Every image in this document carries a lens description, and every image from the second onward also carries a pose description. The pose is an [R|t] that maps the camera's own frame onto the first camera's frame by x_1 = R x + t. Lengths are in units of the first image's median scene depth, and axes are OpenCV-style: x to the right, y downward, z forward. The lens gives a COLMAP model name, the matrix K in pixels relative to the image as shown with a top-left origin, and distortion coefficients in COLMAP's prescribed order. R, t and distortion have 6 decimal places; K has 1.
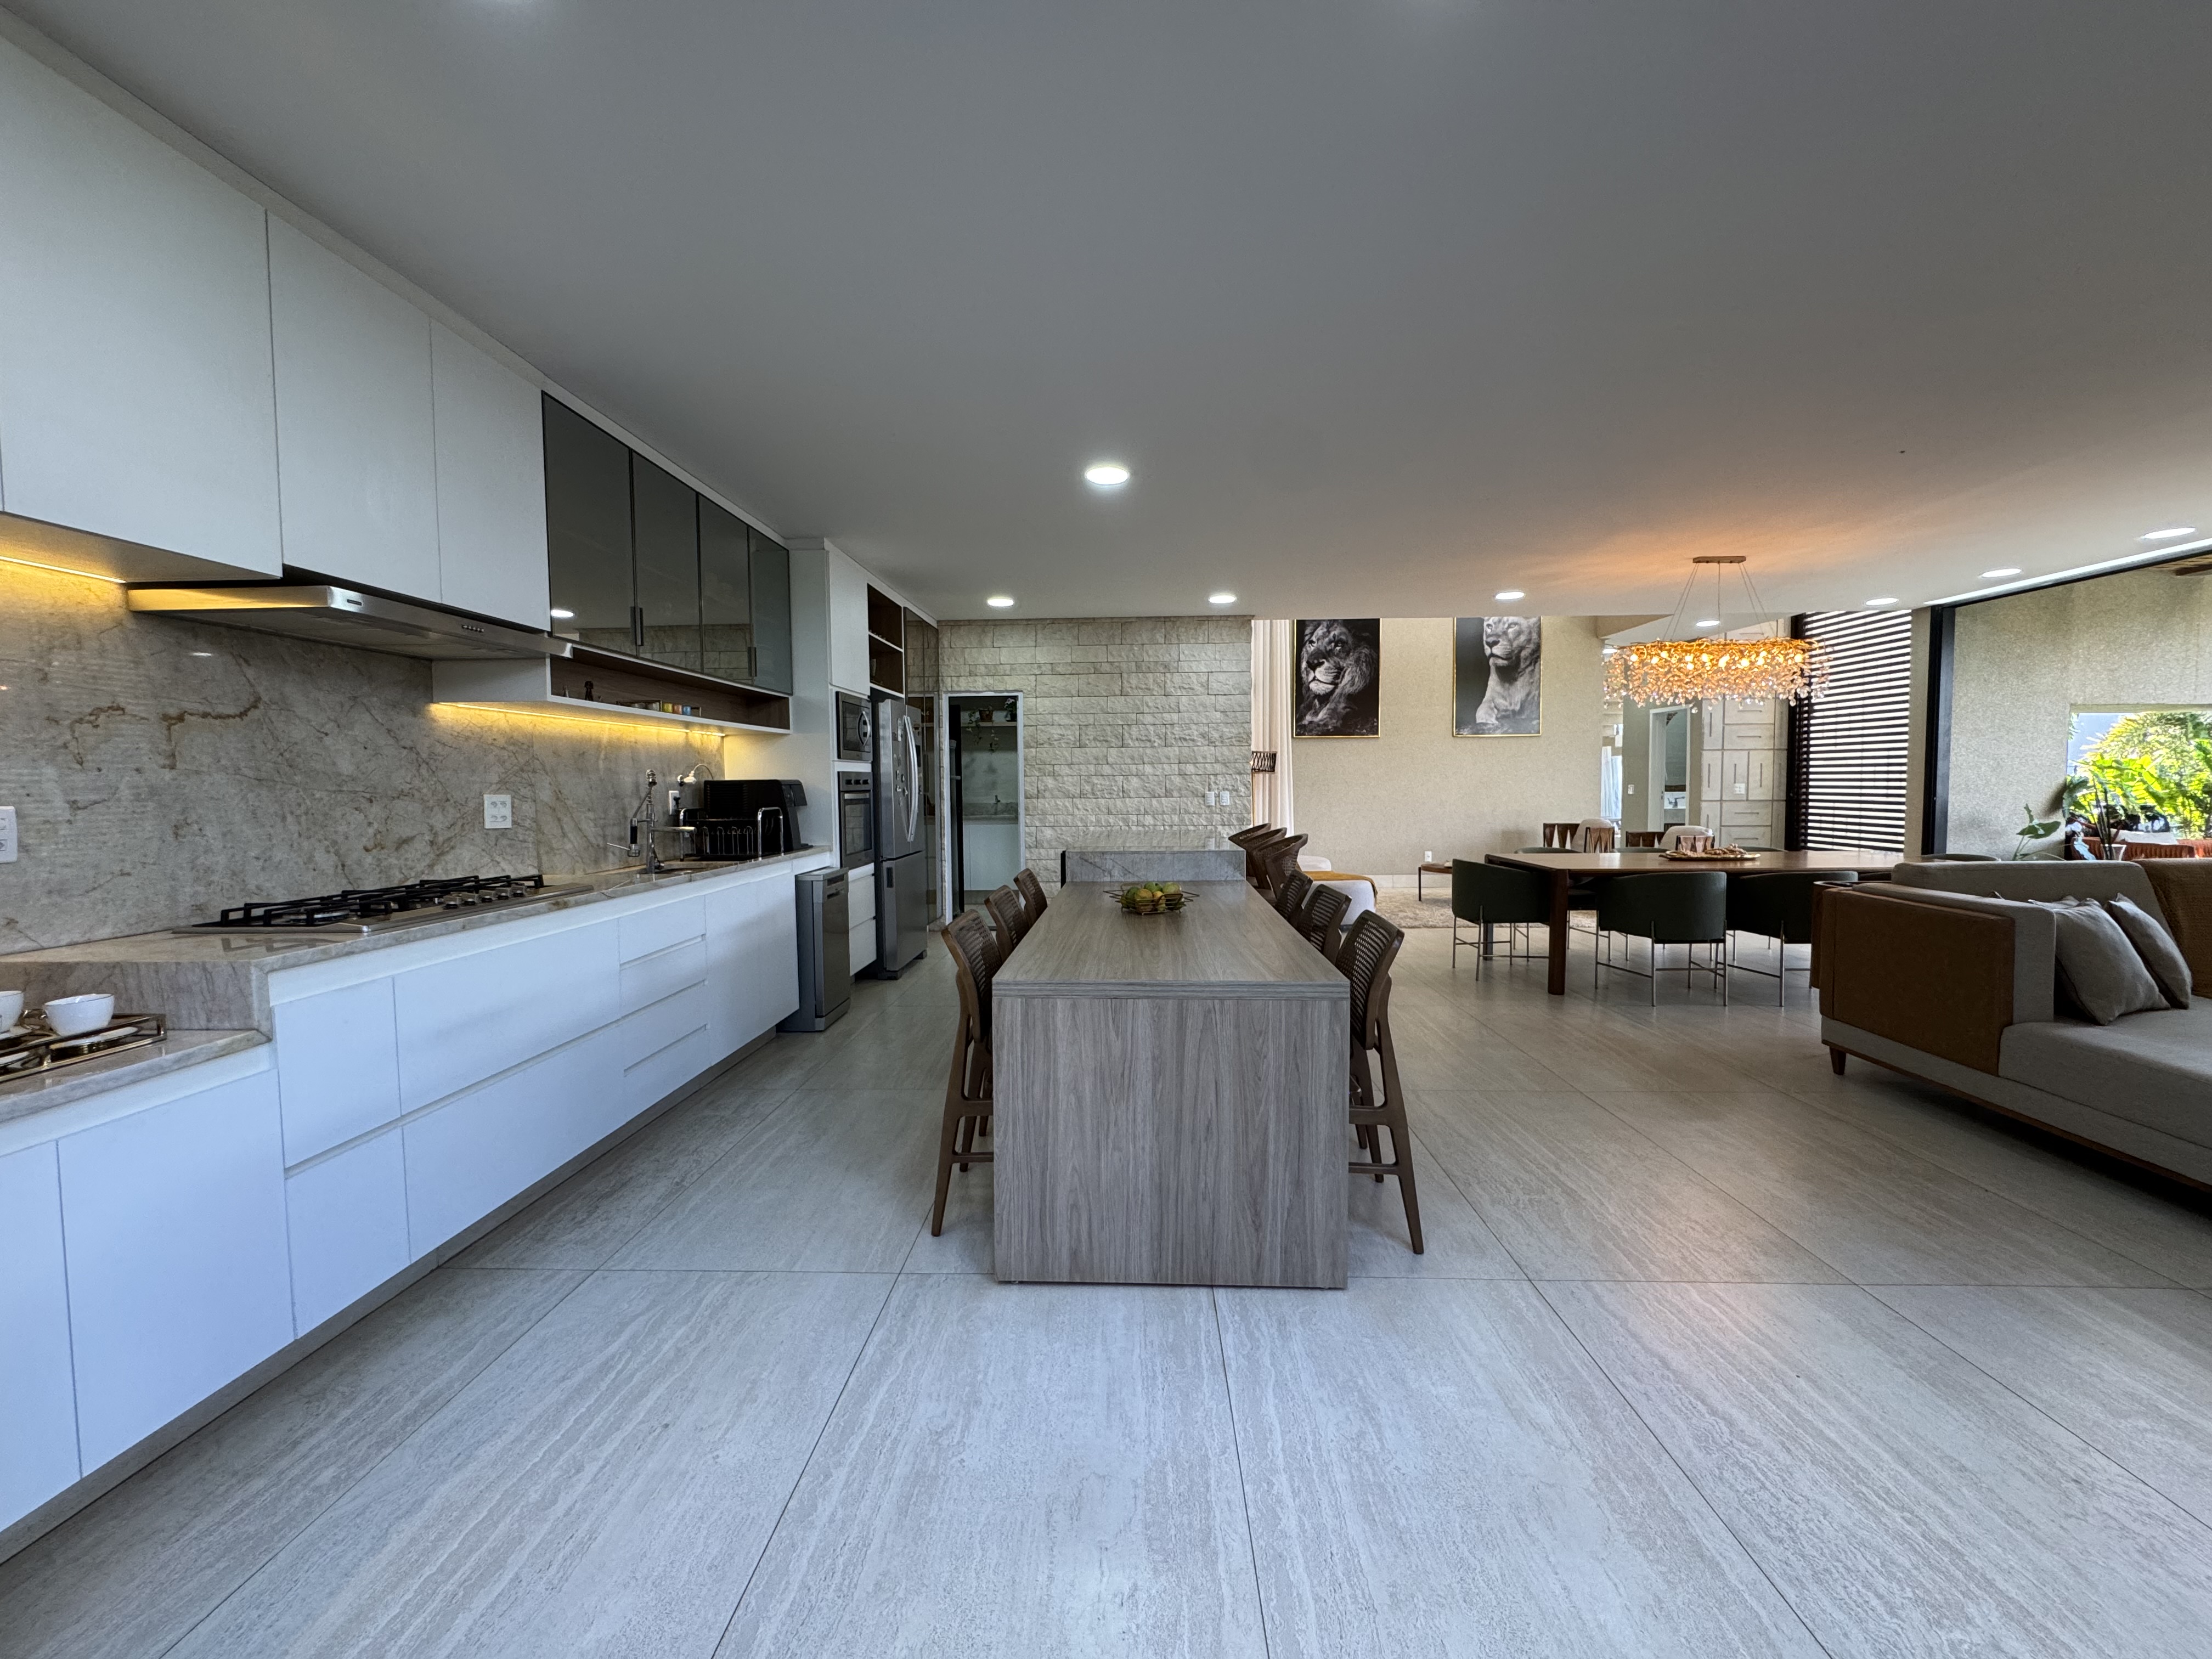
lens RADIAL K [[888.8, 0, 1110.1], [0, 888.8, 828.3], [0, 0, 1]] dist [-0.003943, 0.000484]
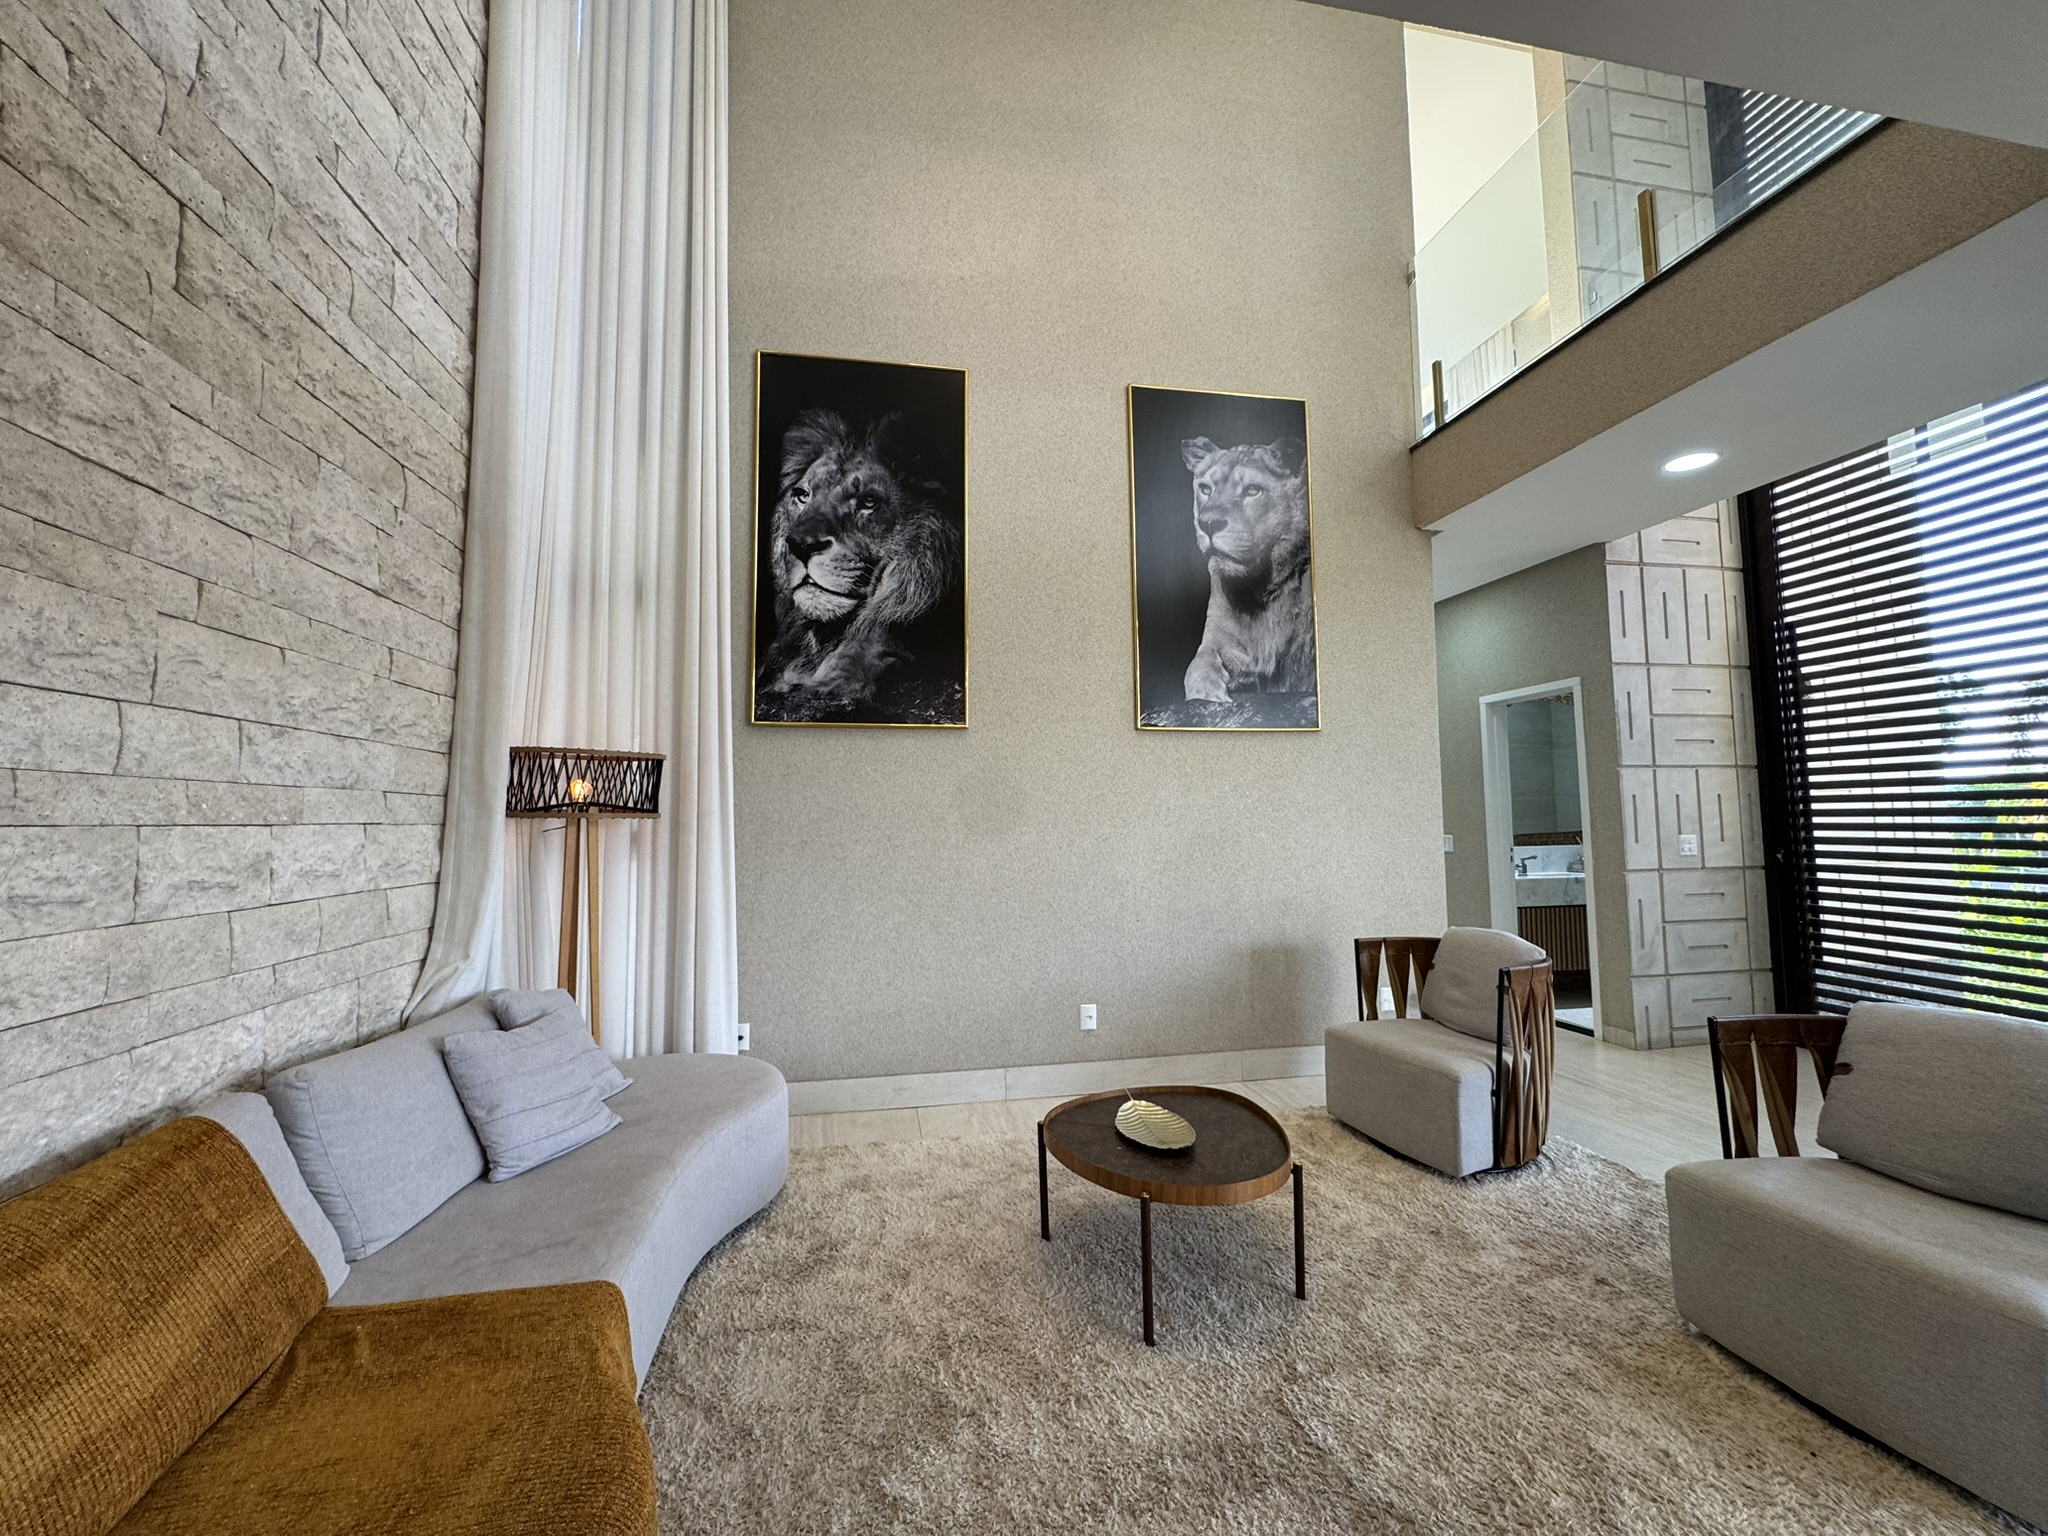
lens RADIAL K [[822.9, 0, 1024.4], [0, 822.9, 765.2], [0, 0, 1]] dist [-0.003943, 0.000484]
pose [[0.974492, 0.010677, 0.224167, 0.244339], [0.016014, 0.993013, -0.116911, -0.040643], [-0.223849, 0.117519, 0.967513, 0.629190]]
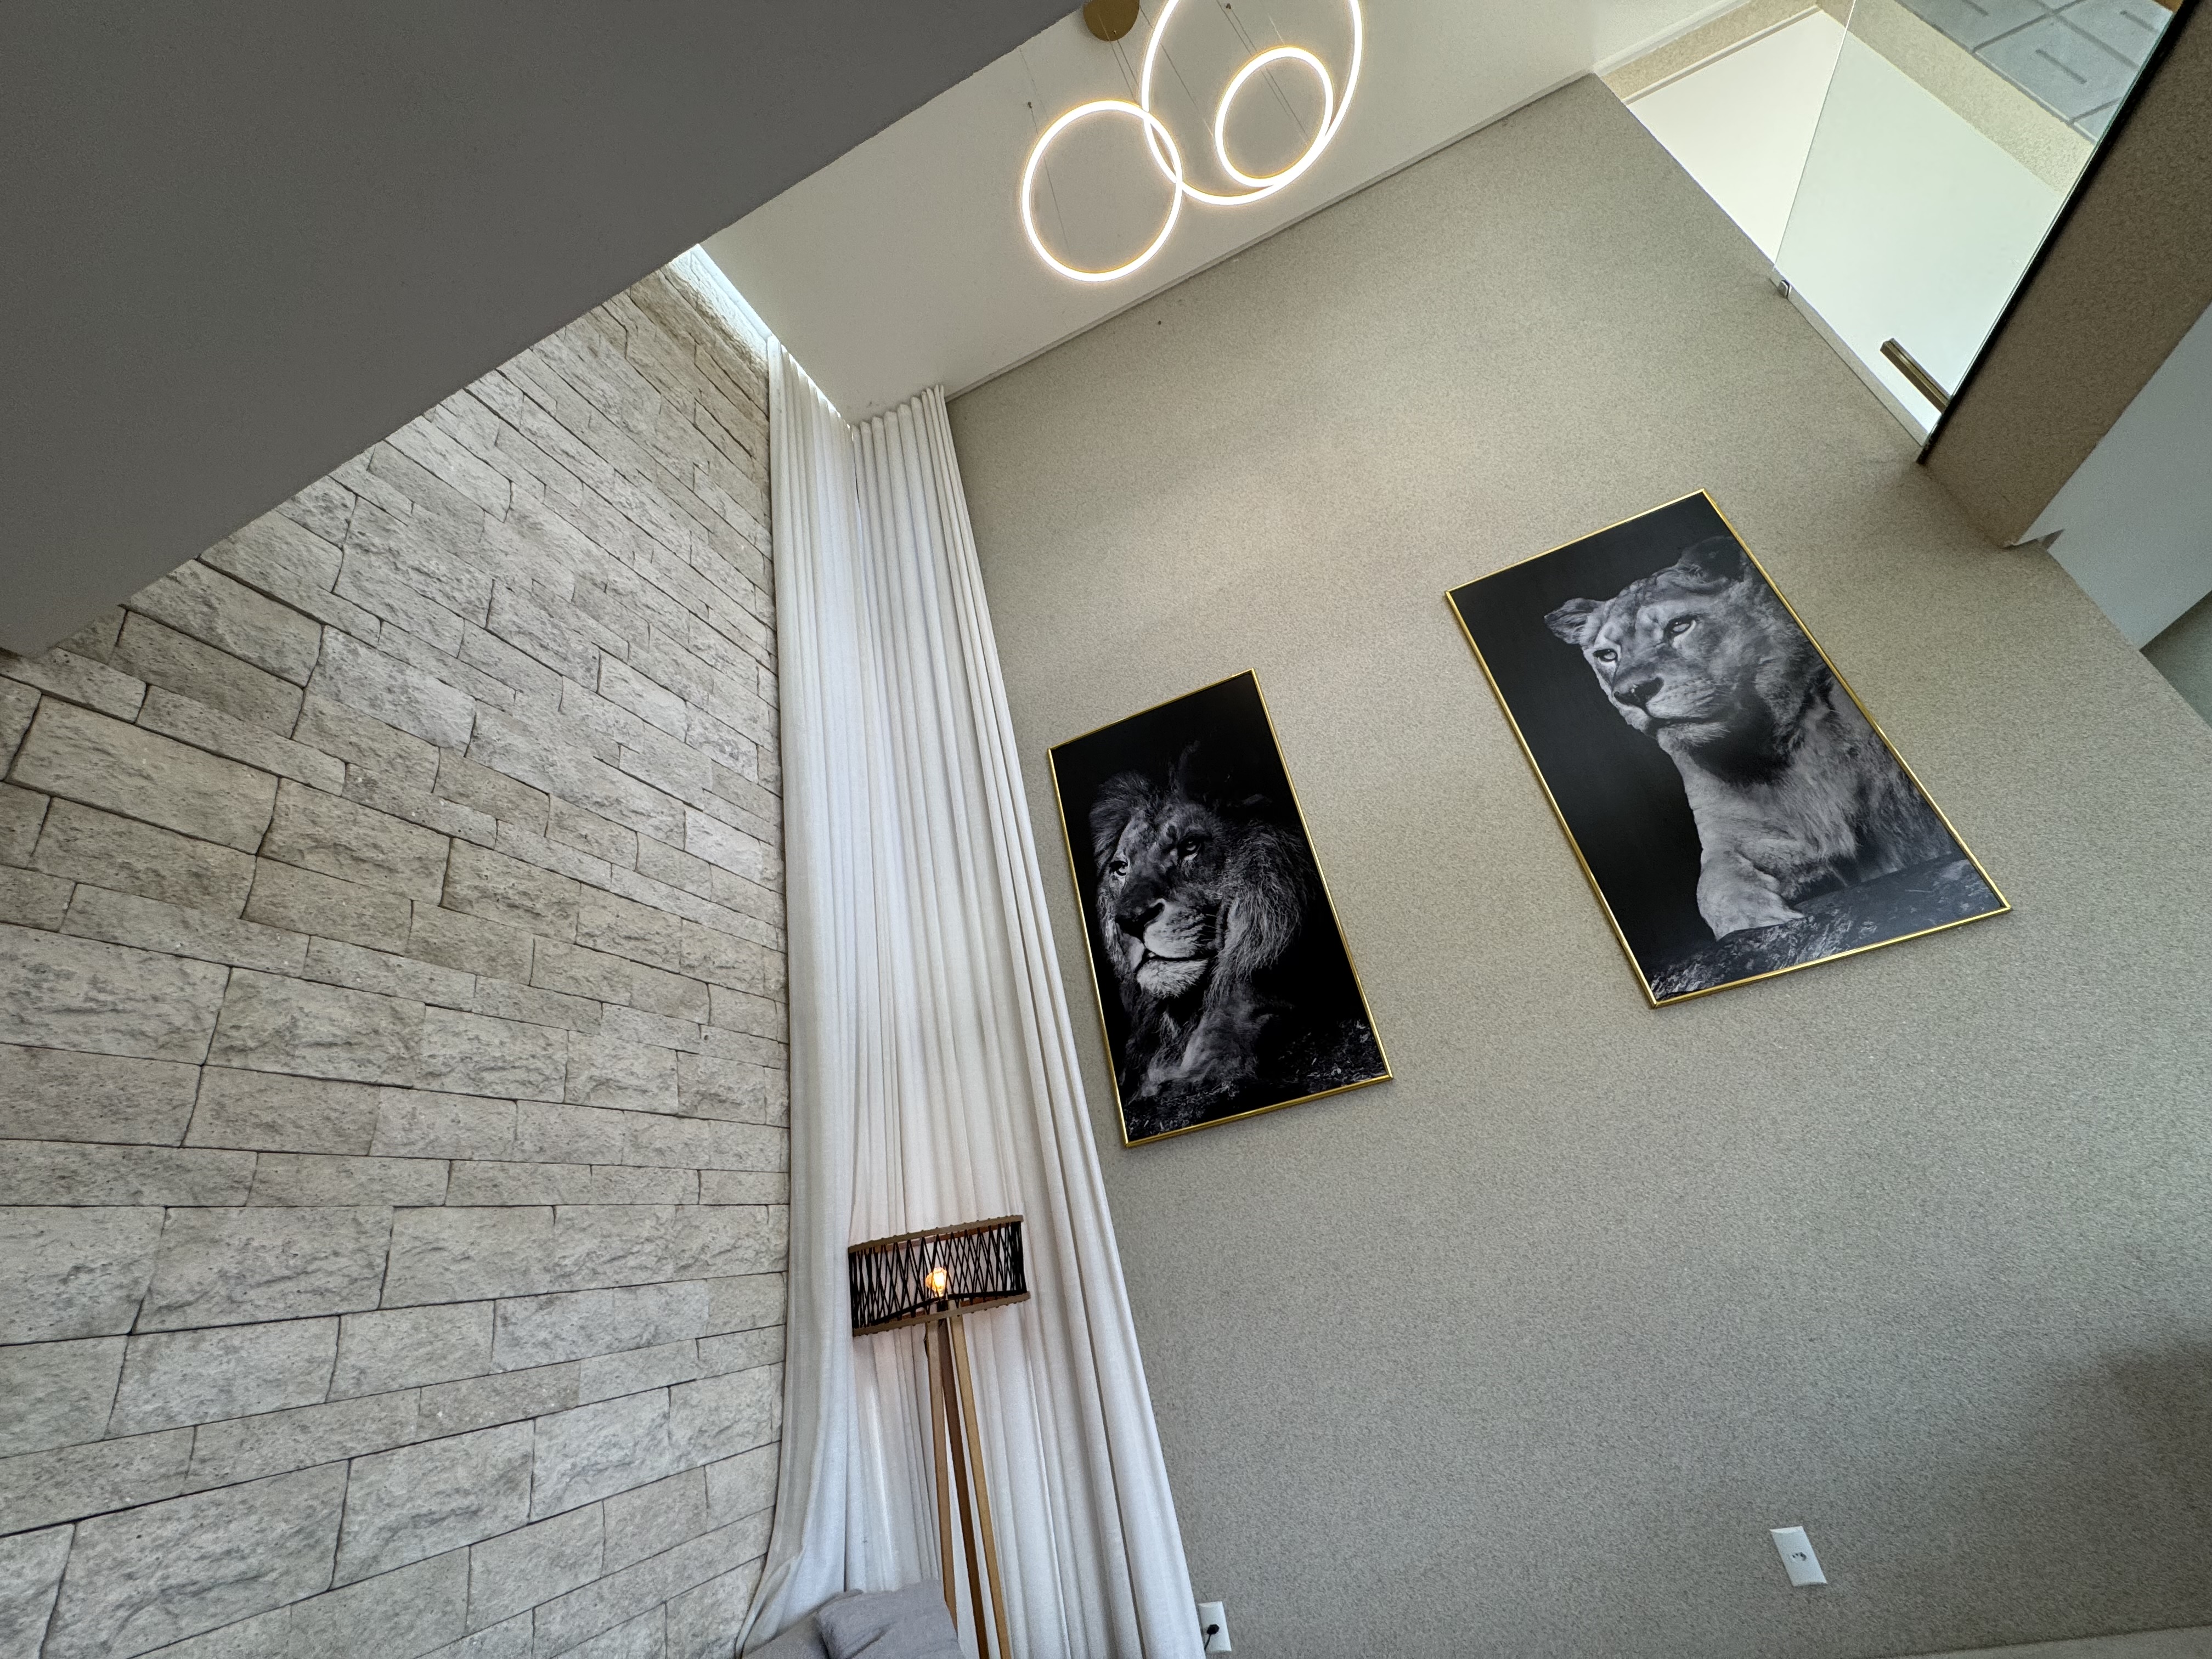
lens RADIAL K [[888.8, 0, 1105.5], [0, 888.8, 824.5], [0, 0, 1]] dist [-0.003943, 0.000484]
pose [[0.925383, -0.313047, -0.213699, 0.305537], [0.173814, 0.851506, -0.494698, -0.044988], [0.336830, 0.420641, 0.842381, 0.685473]]
